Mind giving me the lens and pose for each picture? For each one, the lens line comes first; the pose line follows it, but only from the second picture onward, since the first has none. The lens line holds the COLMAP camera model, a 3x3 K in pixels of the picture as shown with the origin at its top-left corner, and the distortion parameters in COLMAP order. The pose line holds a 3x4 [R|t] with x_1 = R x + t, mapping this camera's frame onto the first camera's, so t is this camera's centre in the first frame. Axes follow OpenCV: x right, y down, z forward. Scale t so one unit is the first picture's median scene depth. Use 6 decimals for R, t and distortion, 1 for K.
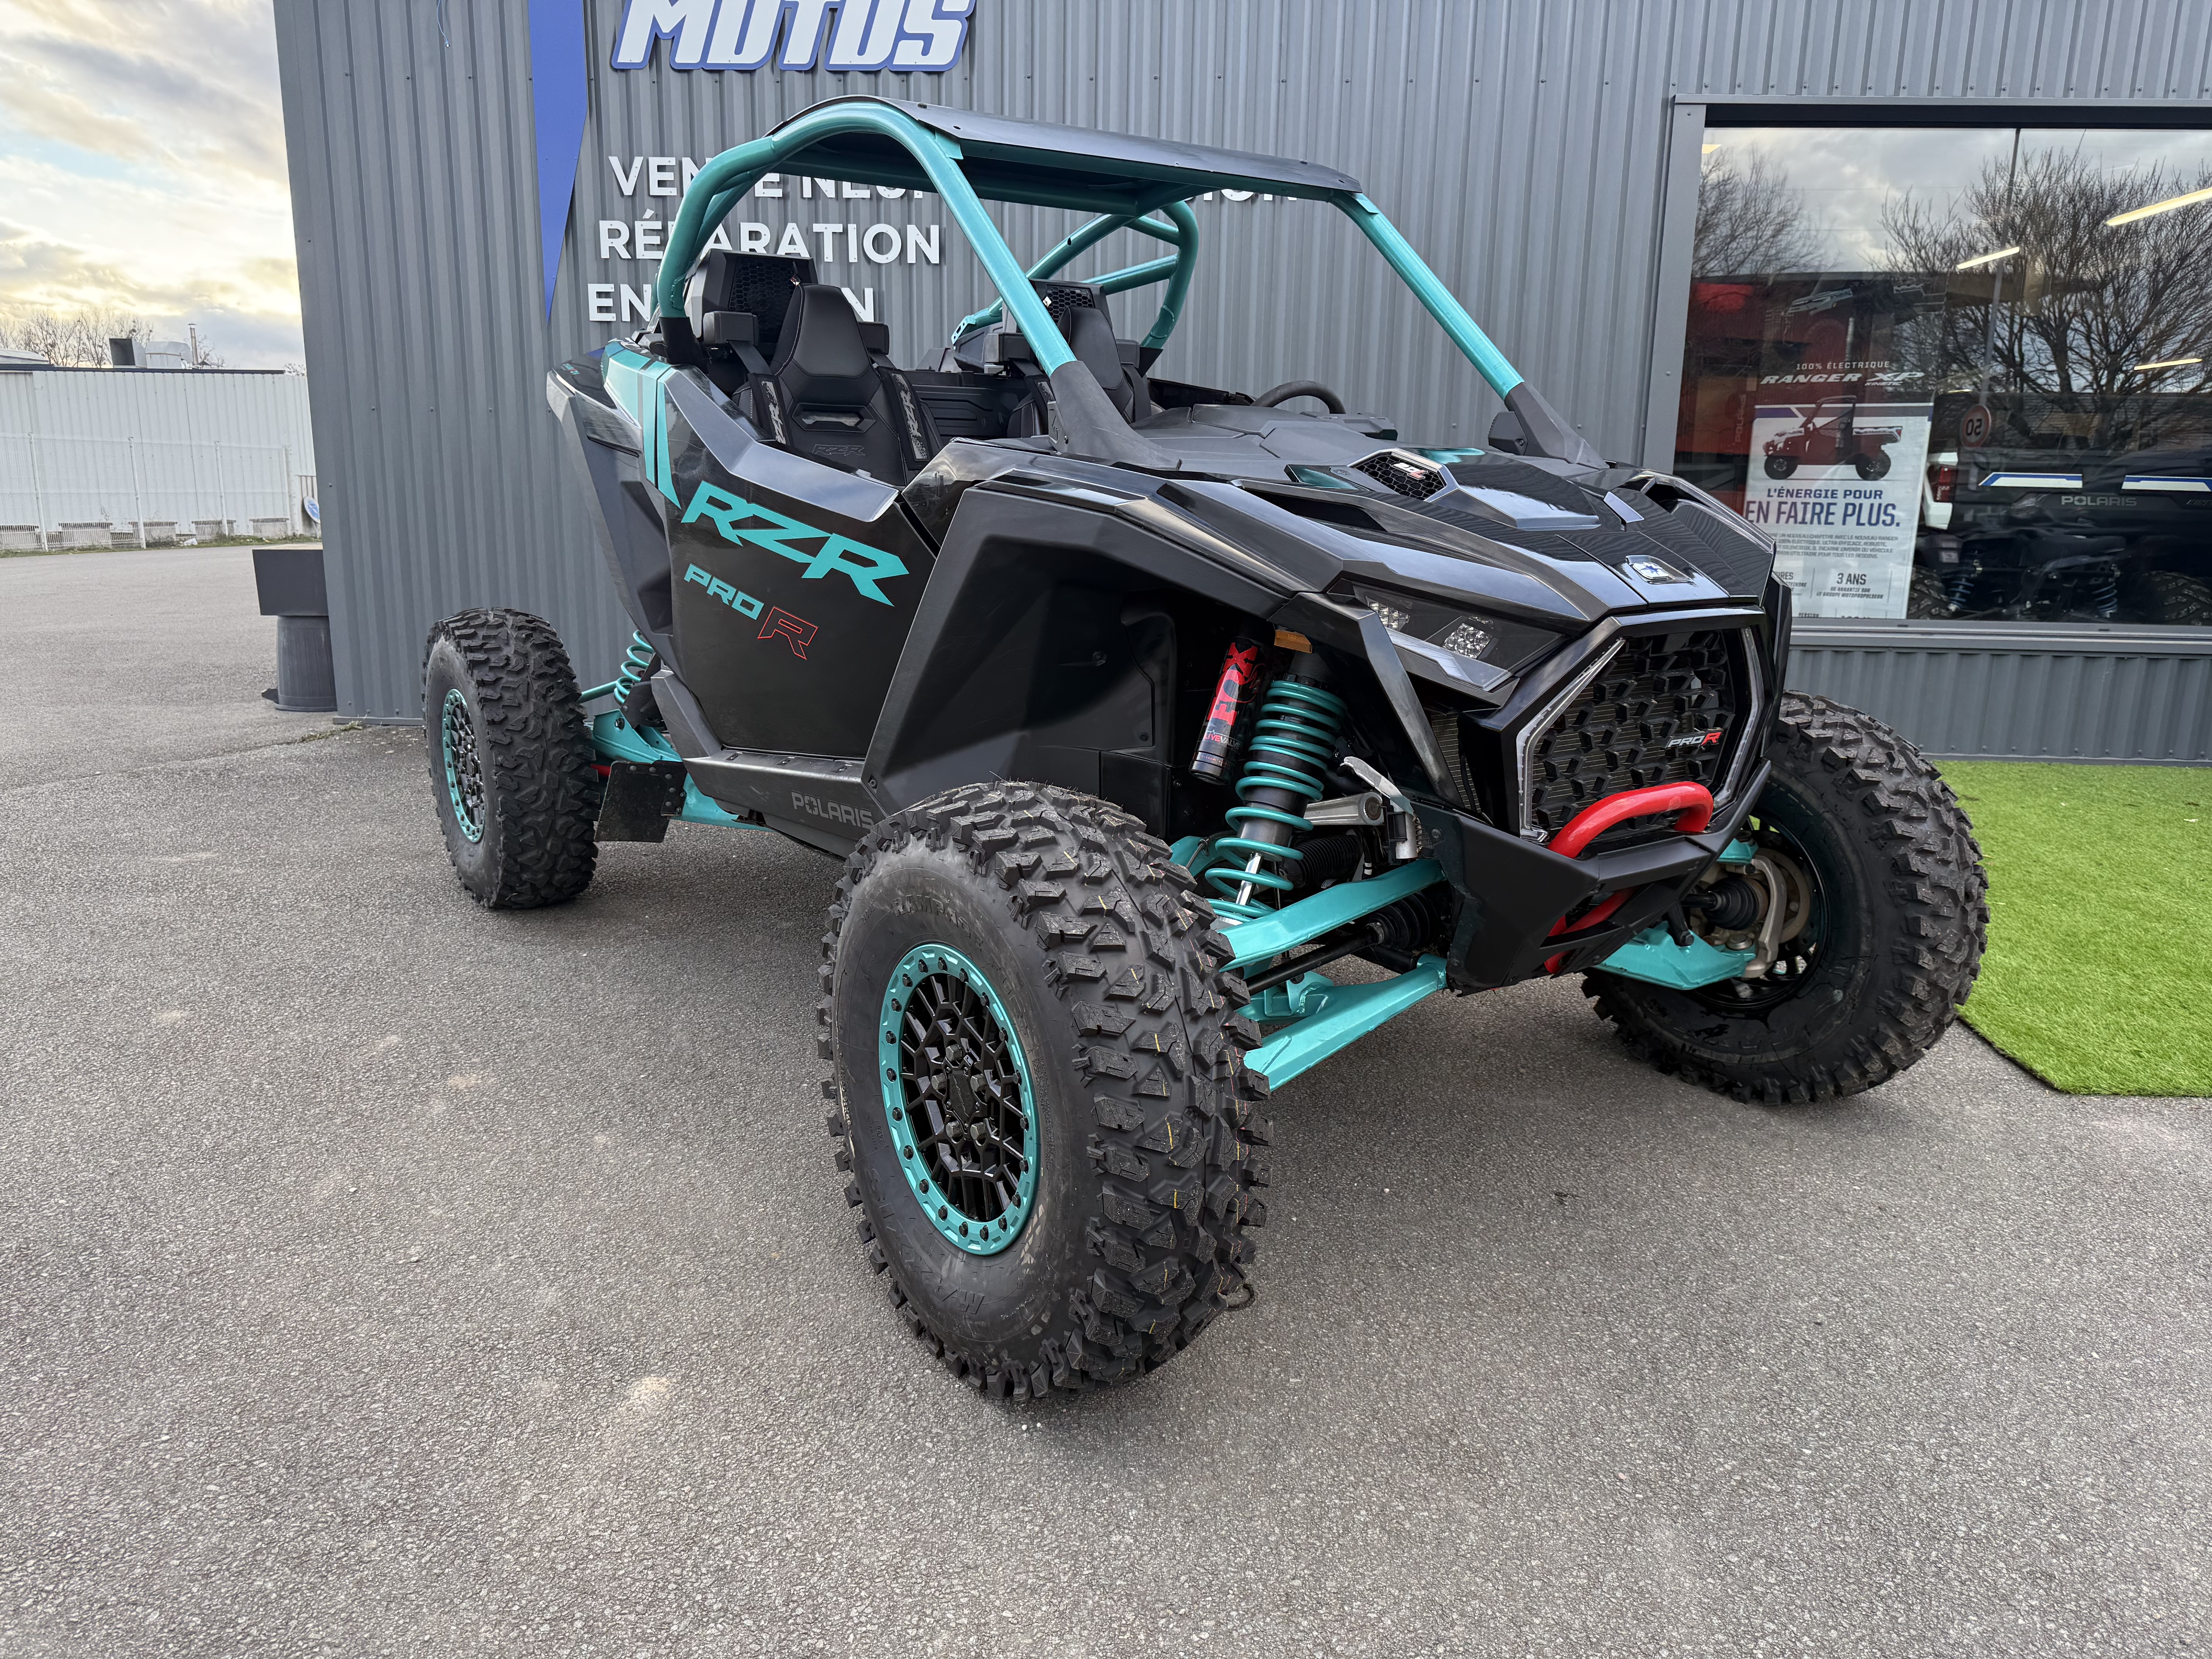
lens RADIAL K [[1559.2, 0, 1111.5], [0, 1559.2, 820.0], [0, 0, 1]] dist [0.030216, -0.027749]
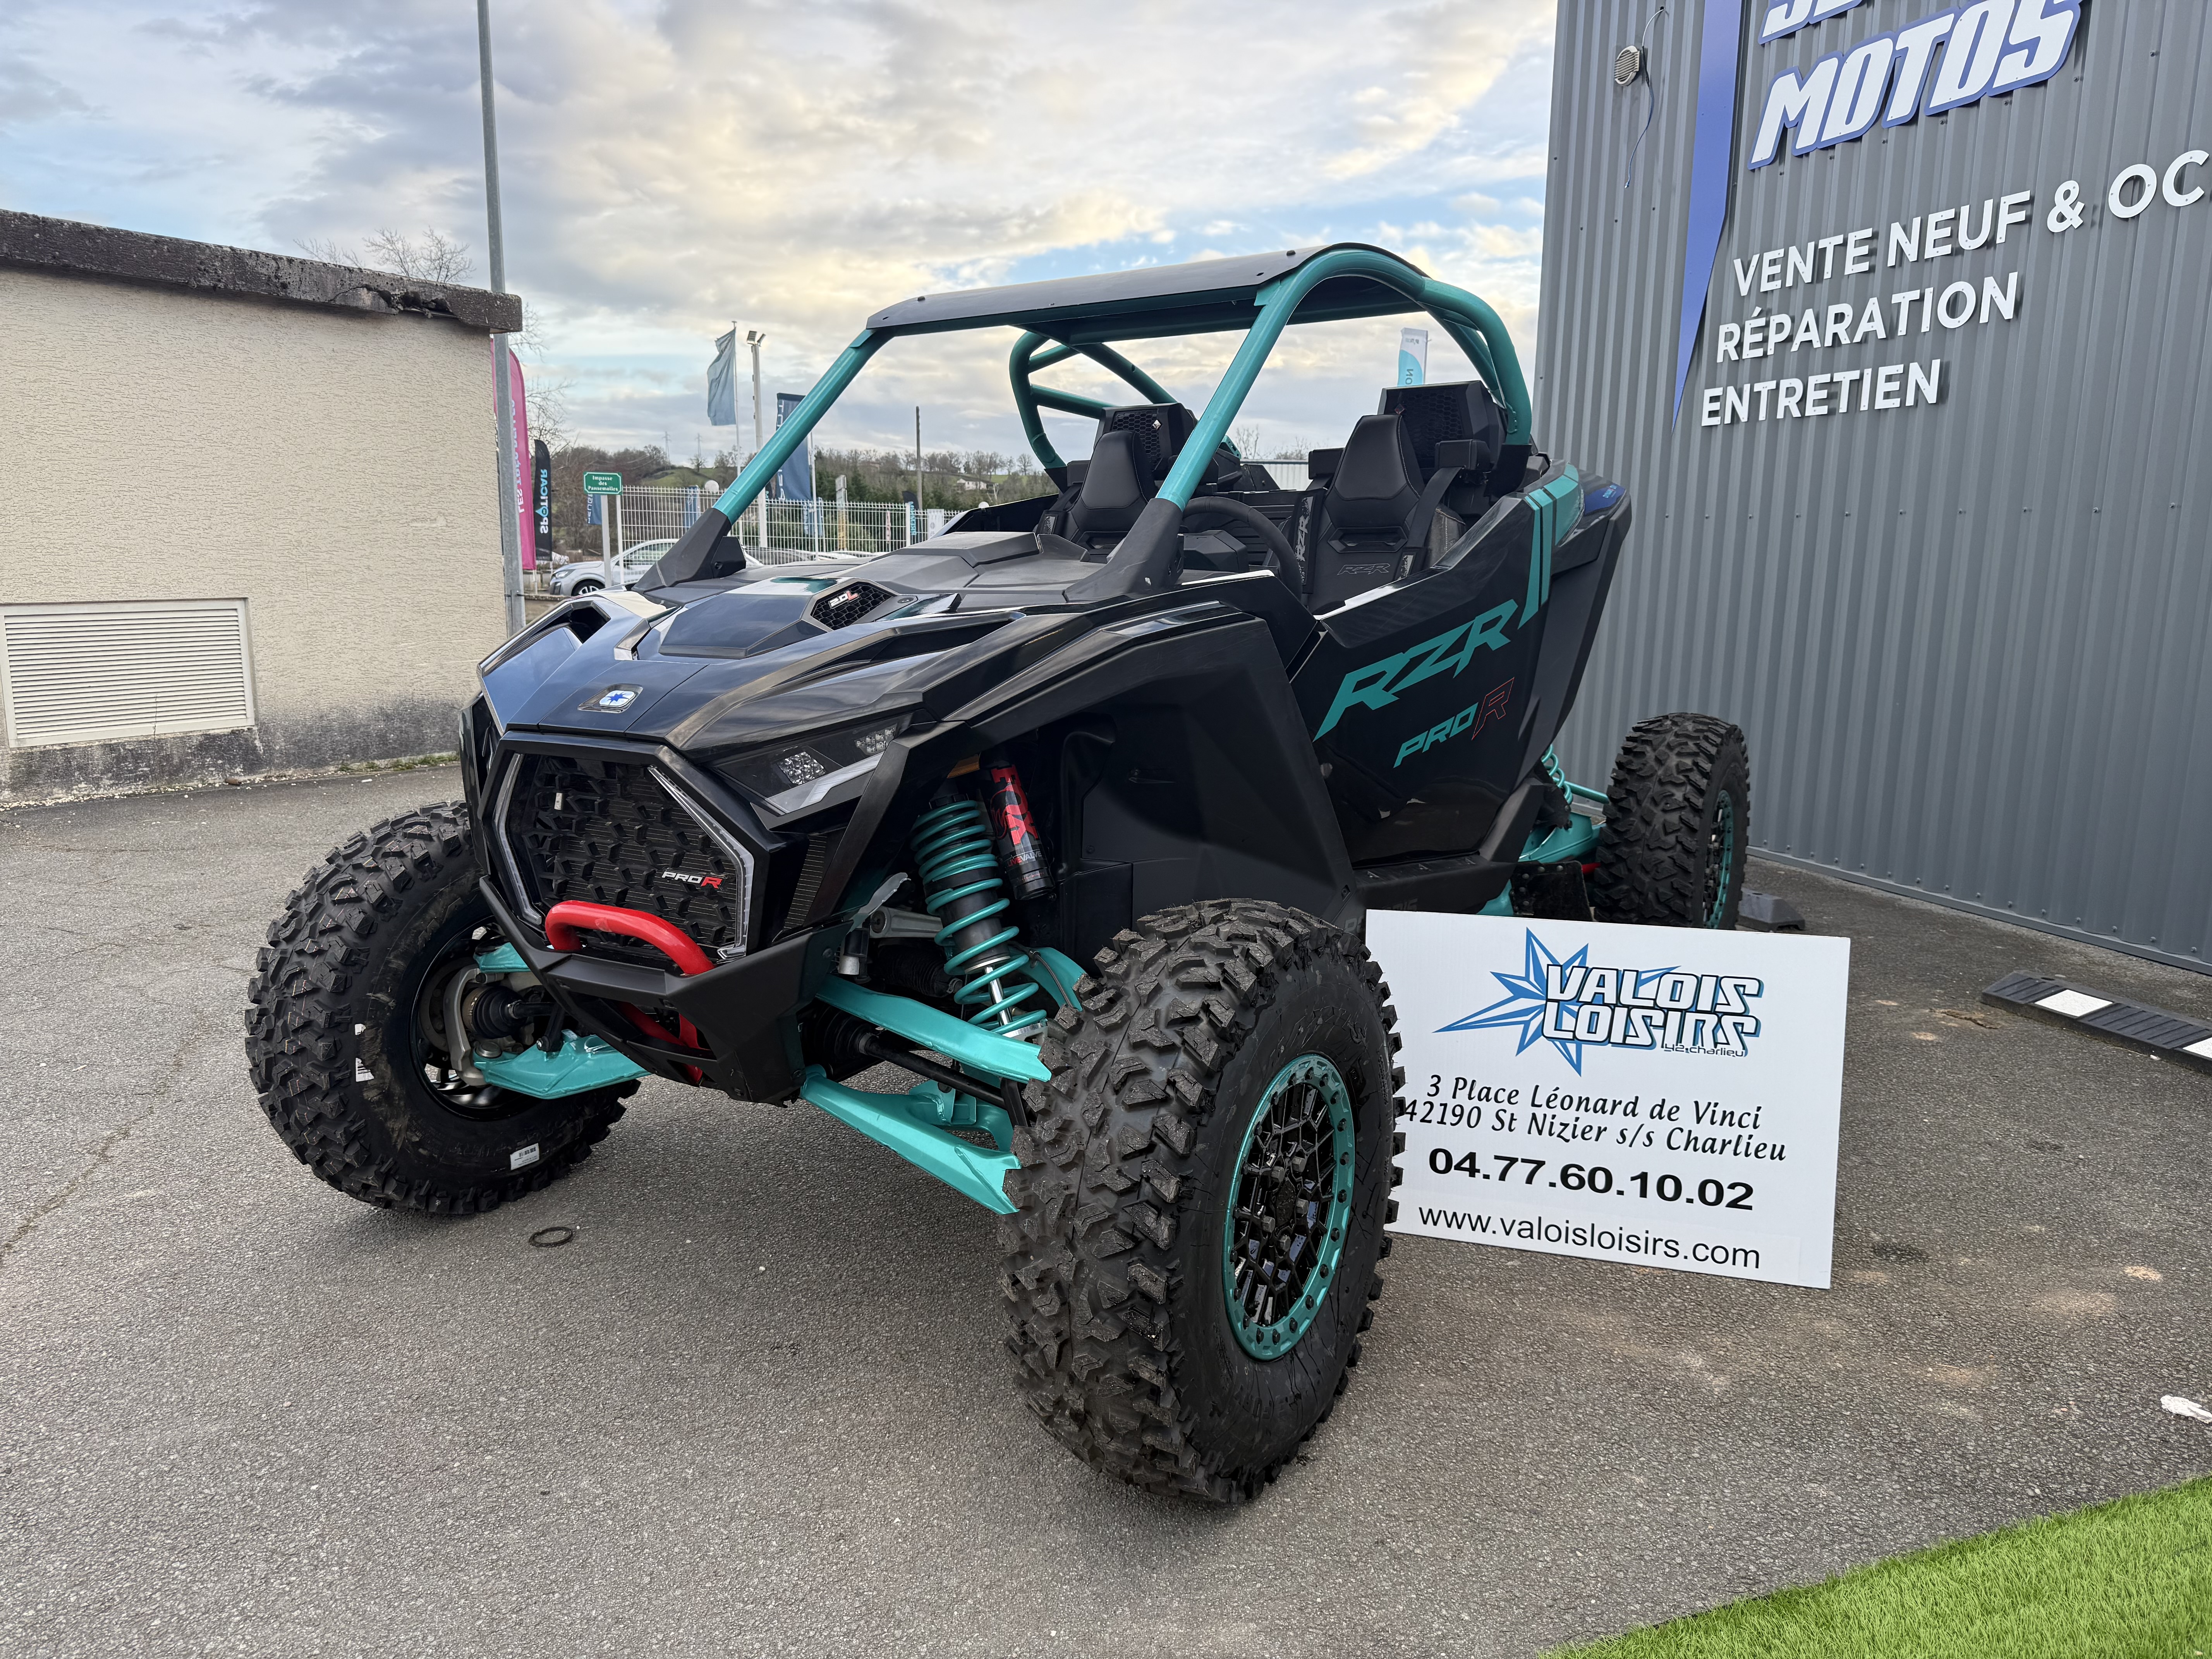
lens RADIAL K [[1559.2, 0, 1112.8], [0, 1559.2, 833.6], [0, 0, 1]] dist [0.030216, -0.027749]
pose [[0.393731, 0.153391, -0.906337, 0.485579], [-0.195918, 0.977327, 0.080295, -0.074554], [0.898105, 0.145953, 0.414856, 0.298525]]
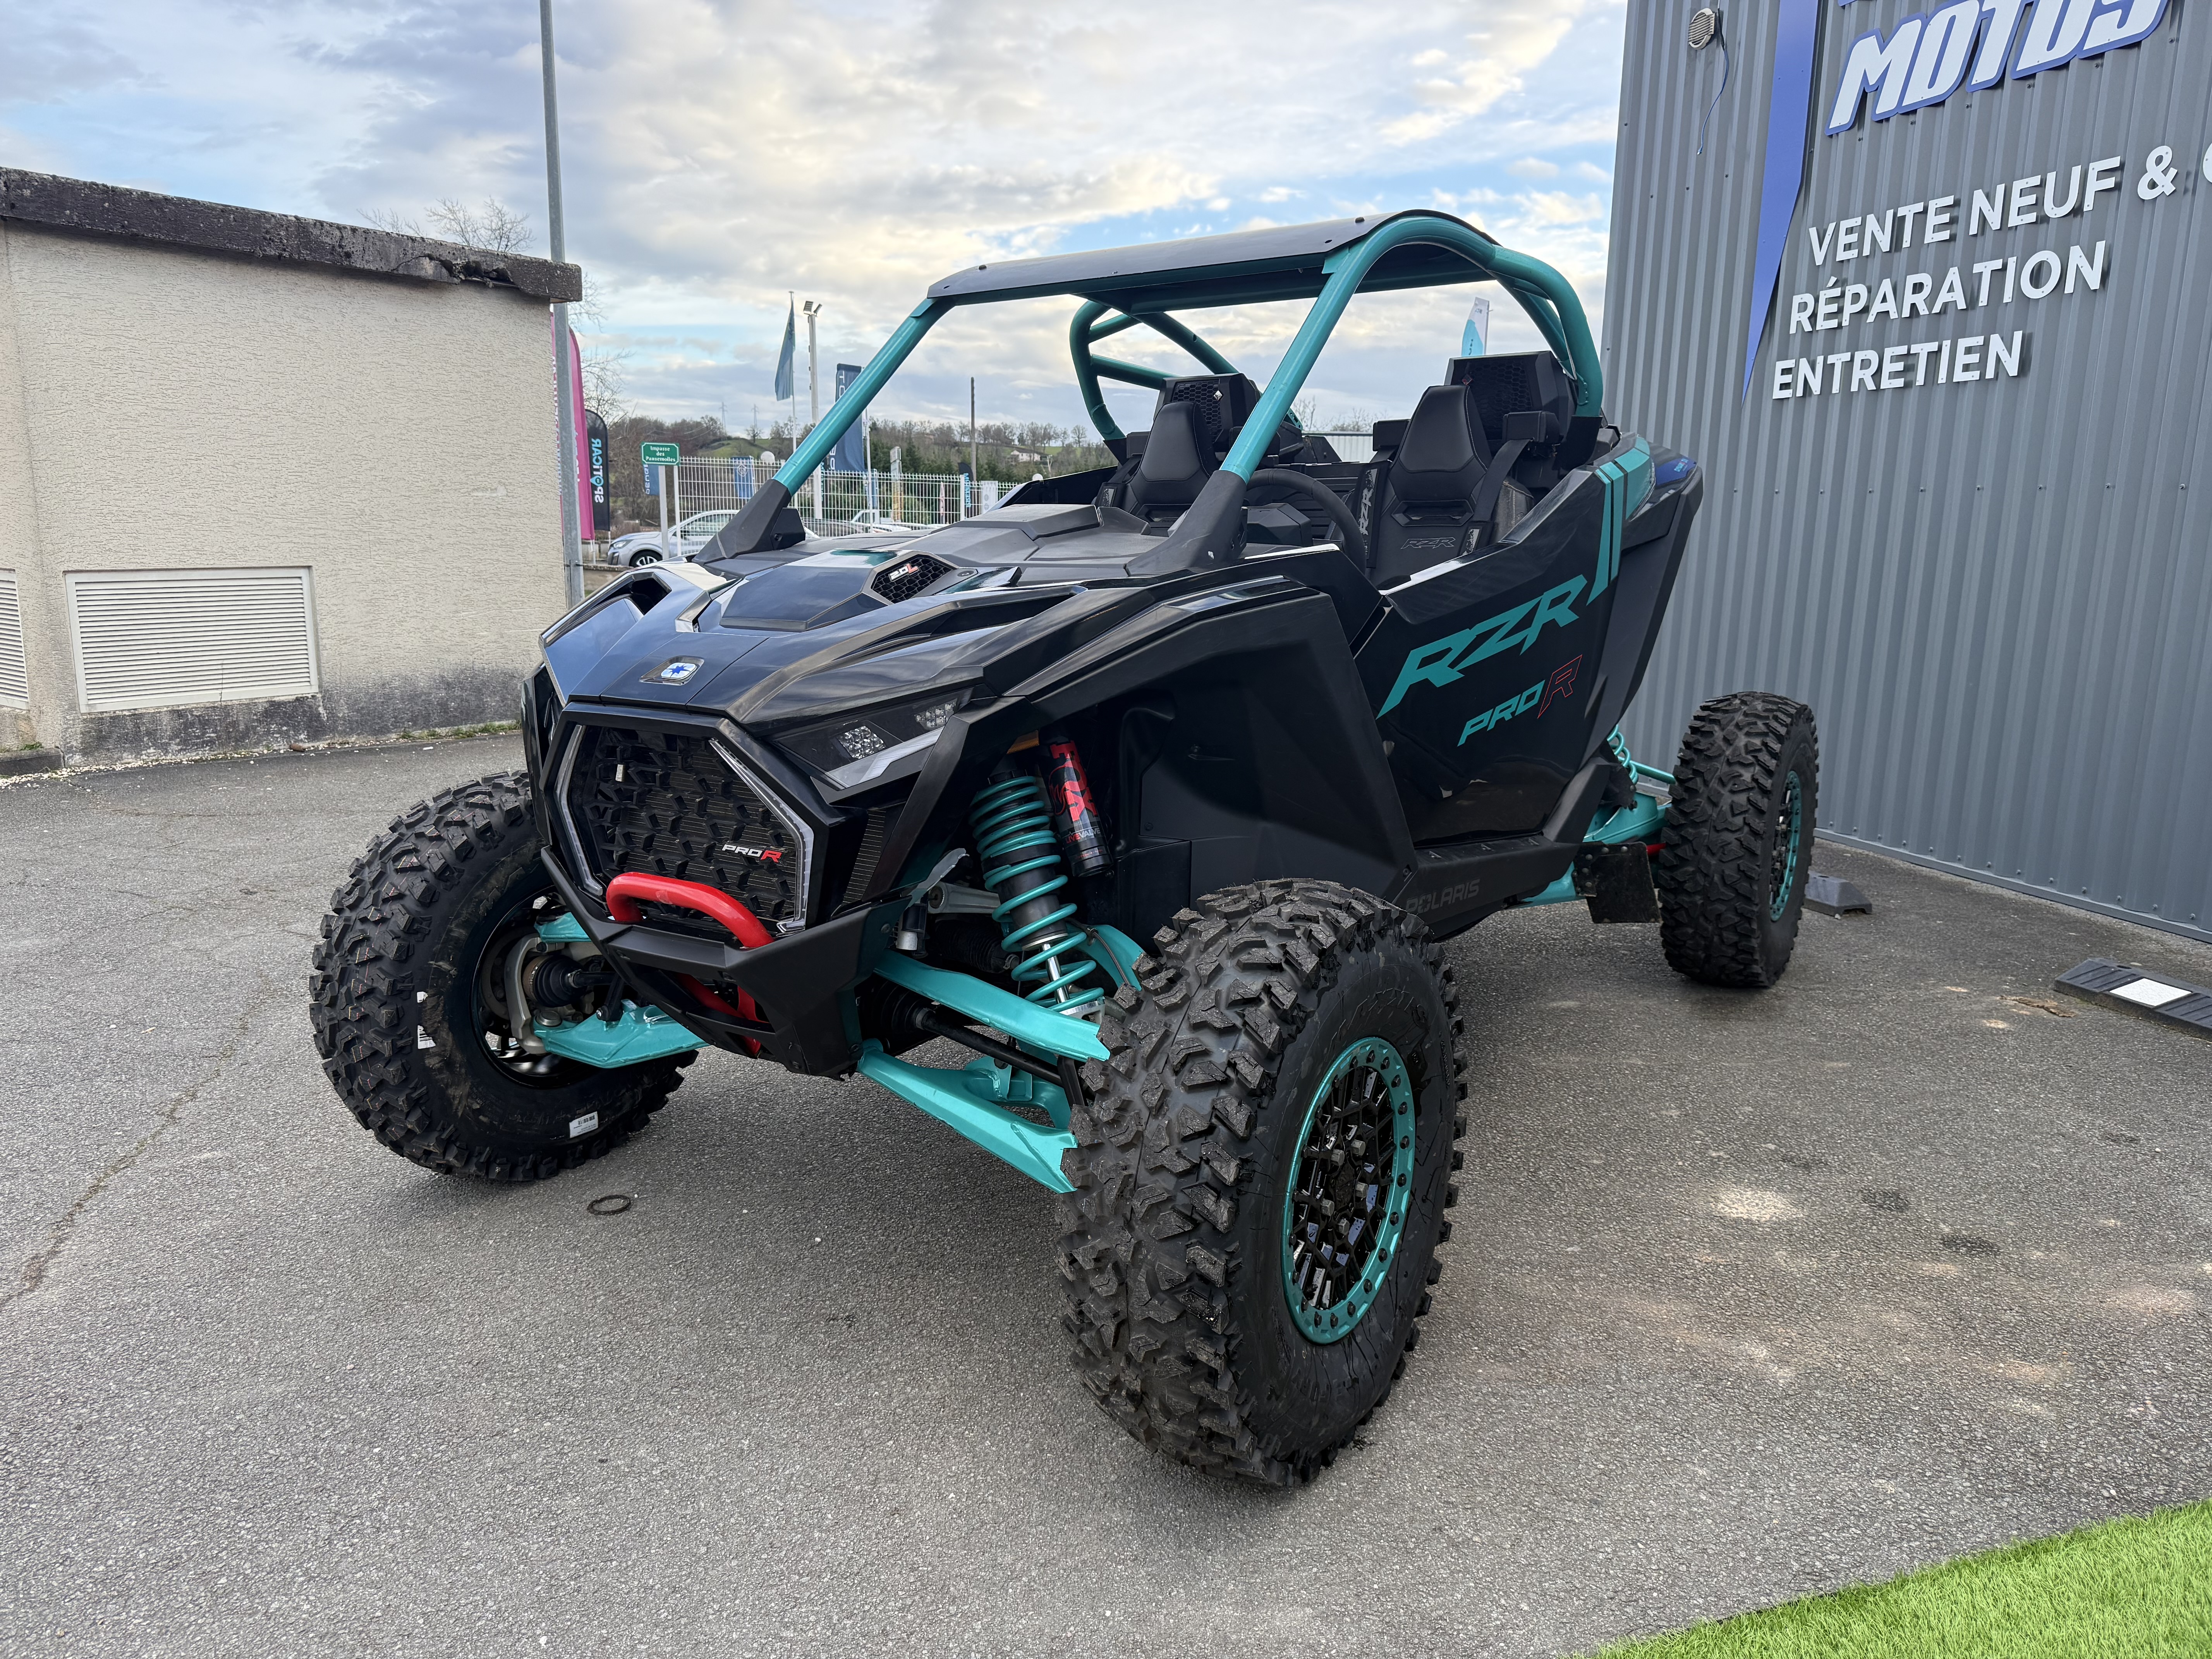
lens RADIAL K [[1559.2, 0, 1119.4], [0, 1559.2, 833.8], [0, 0, 1]] dist [0.030216, -0.027749]
pose [[0.366555, 0.172807, -0.914208, 0.481060], [-0.203419, 0.973712, 0.102493, -0.074541], [0.907887, 0.148398, 0.392071, 0.297748]]
